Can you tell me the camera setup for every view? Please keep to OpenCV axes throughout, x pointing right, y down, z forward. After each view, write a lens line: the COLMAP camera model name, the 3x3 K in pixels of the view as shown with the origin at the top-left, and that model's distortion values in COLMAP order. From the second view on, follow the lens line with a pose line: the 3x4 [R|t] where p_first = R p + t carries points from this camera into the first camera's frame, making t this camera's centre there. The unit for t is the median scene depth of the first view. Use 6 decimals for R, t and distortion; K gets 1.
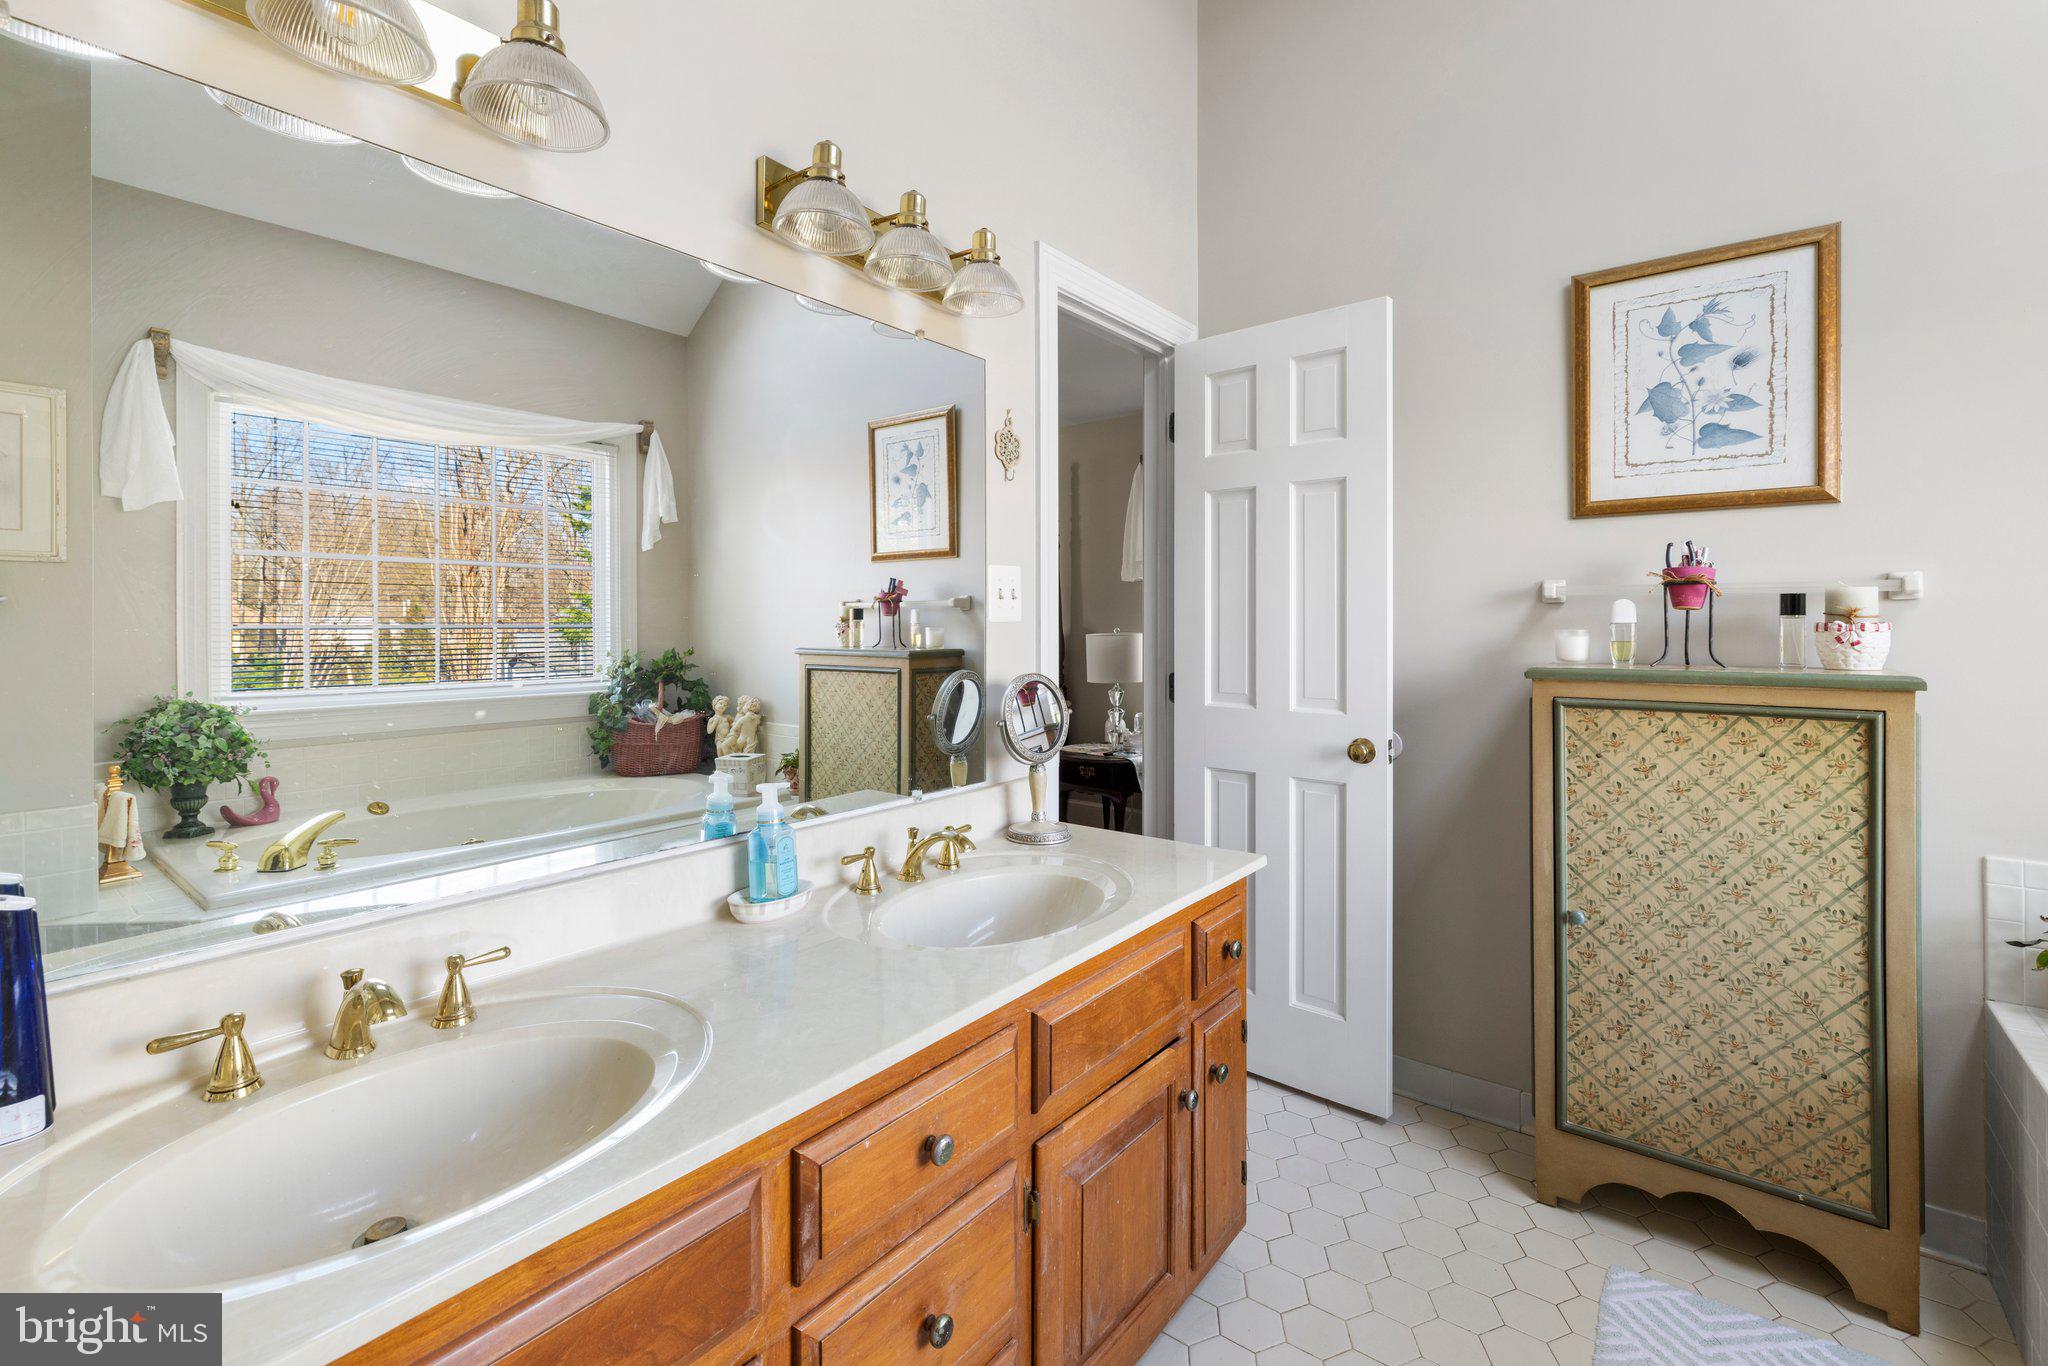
lens RADIAL K [[889.8, 0, 1020.0], [0, 889.8, 626.7], [0, 0, 1]] dist [-0.001851, 0.000343]
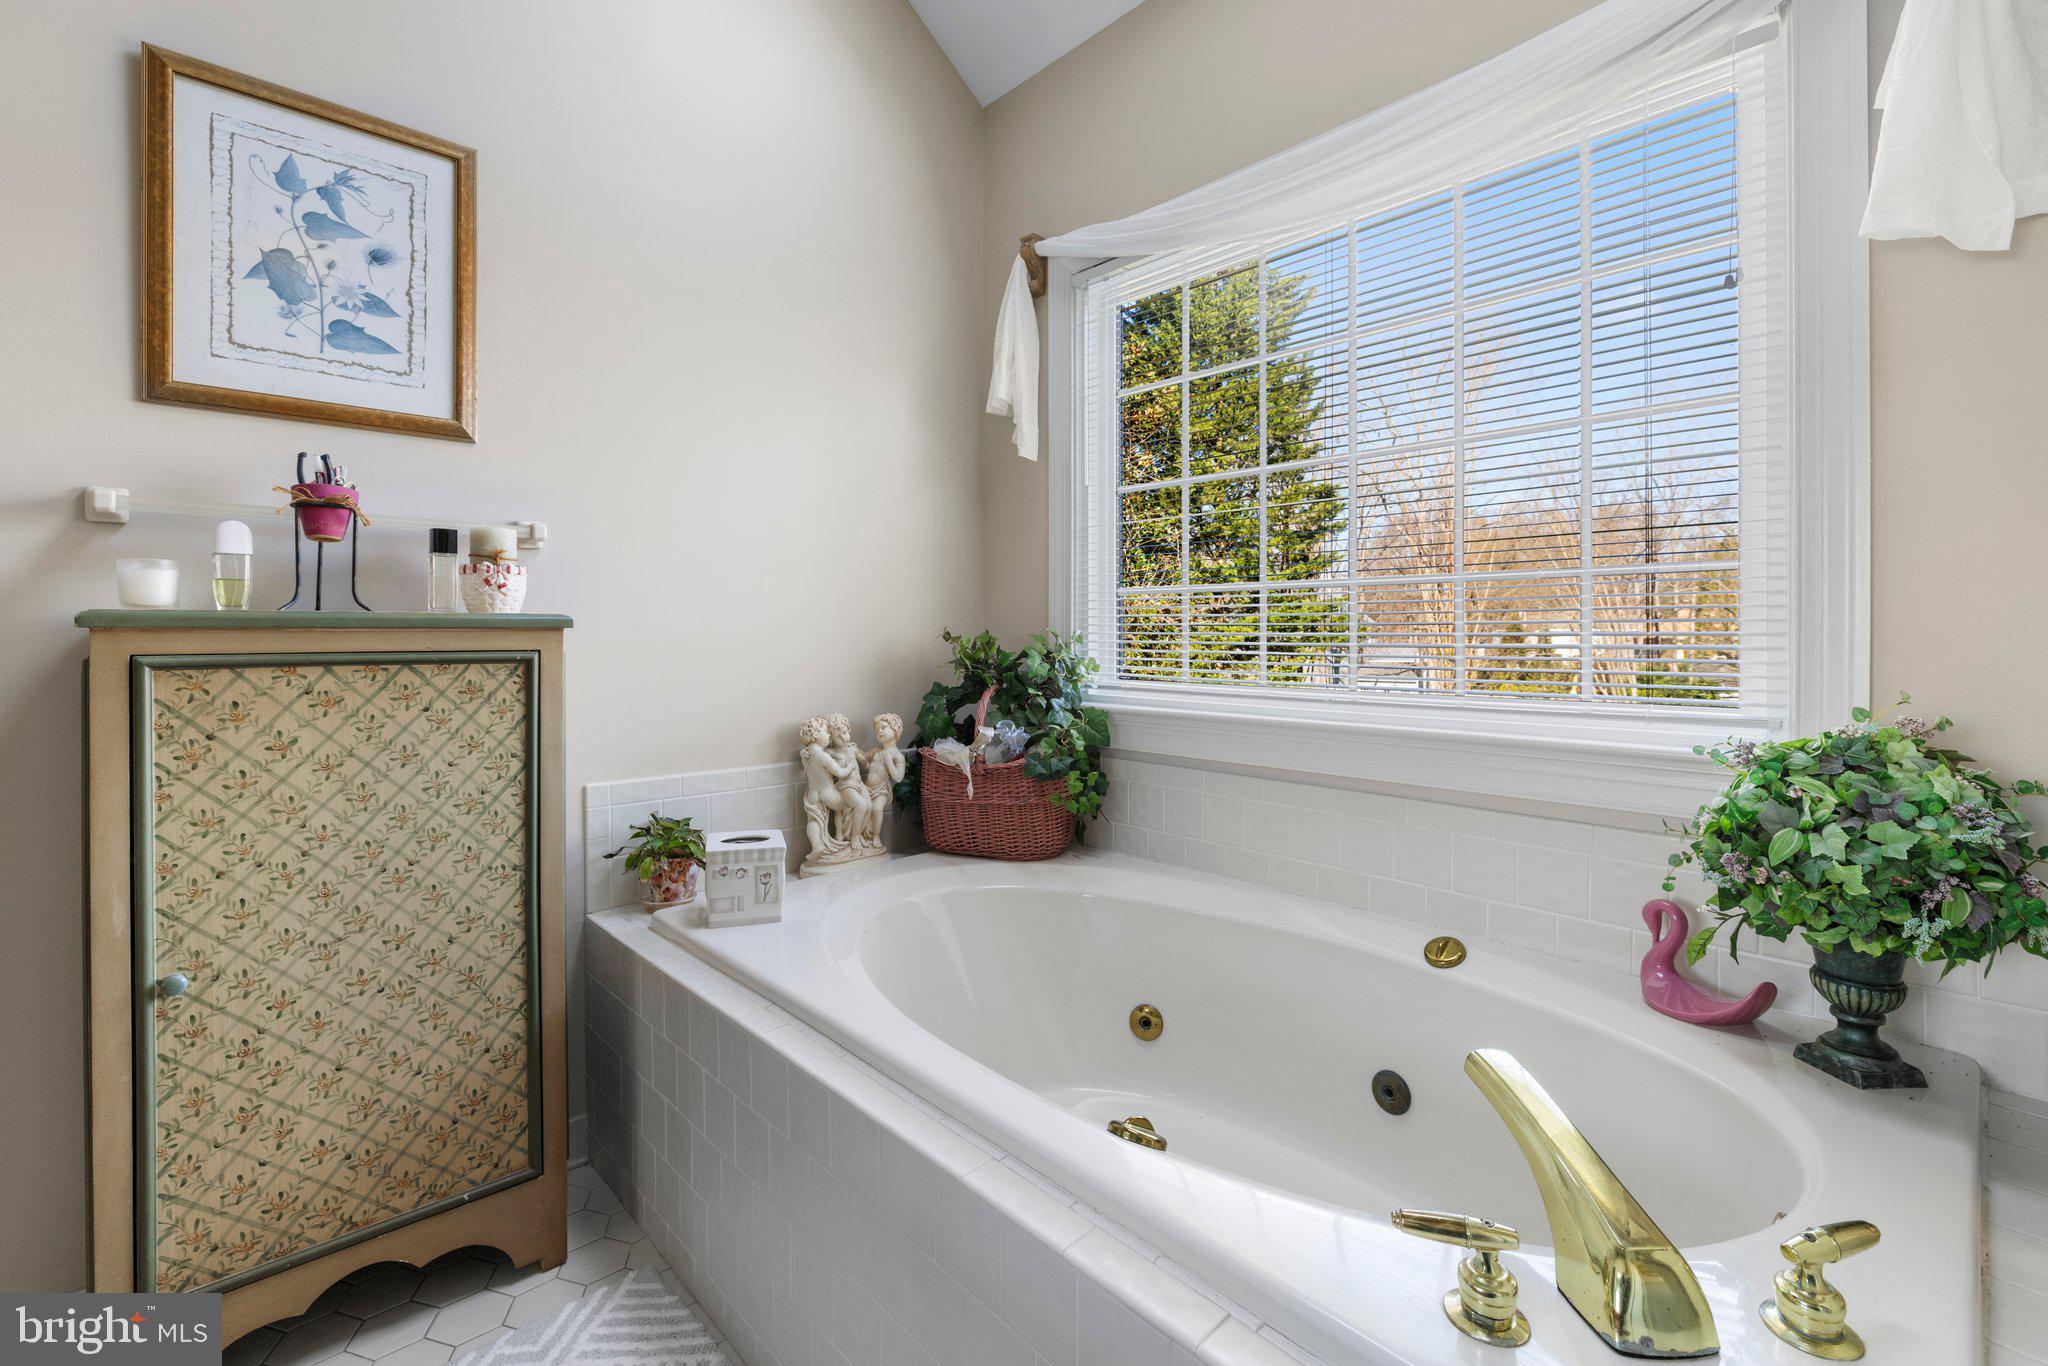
lens RADIAL K [[889.8, 0, 1003.0], [0, 889.8, 631.6], [0, 0, 1]] dist [-0.001851, 0.000343]
pose [[0.160265, 0.002977, 0.987070, 0.070852], [-0.000661, 0.999996, -0.002909, 0.066184], [-0.987074, -0.000186, 0.160266, 0.288421]]
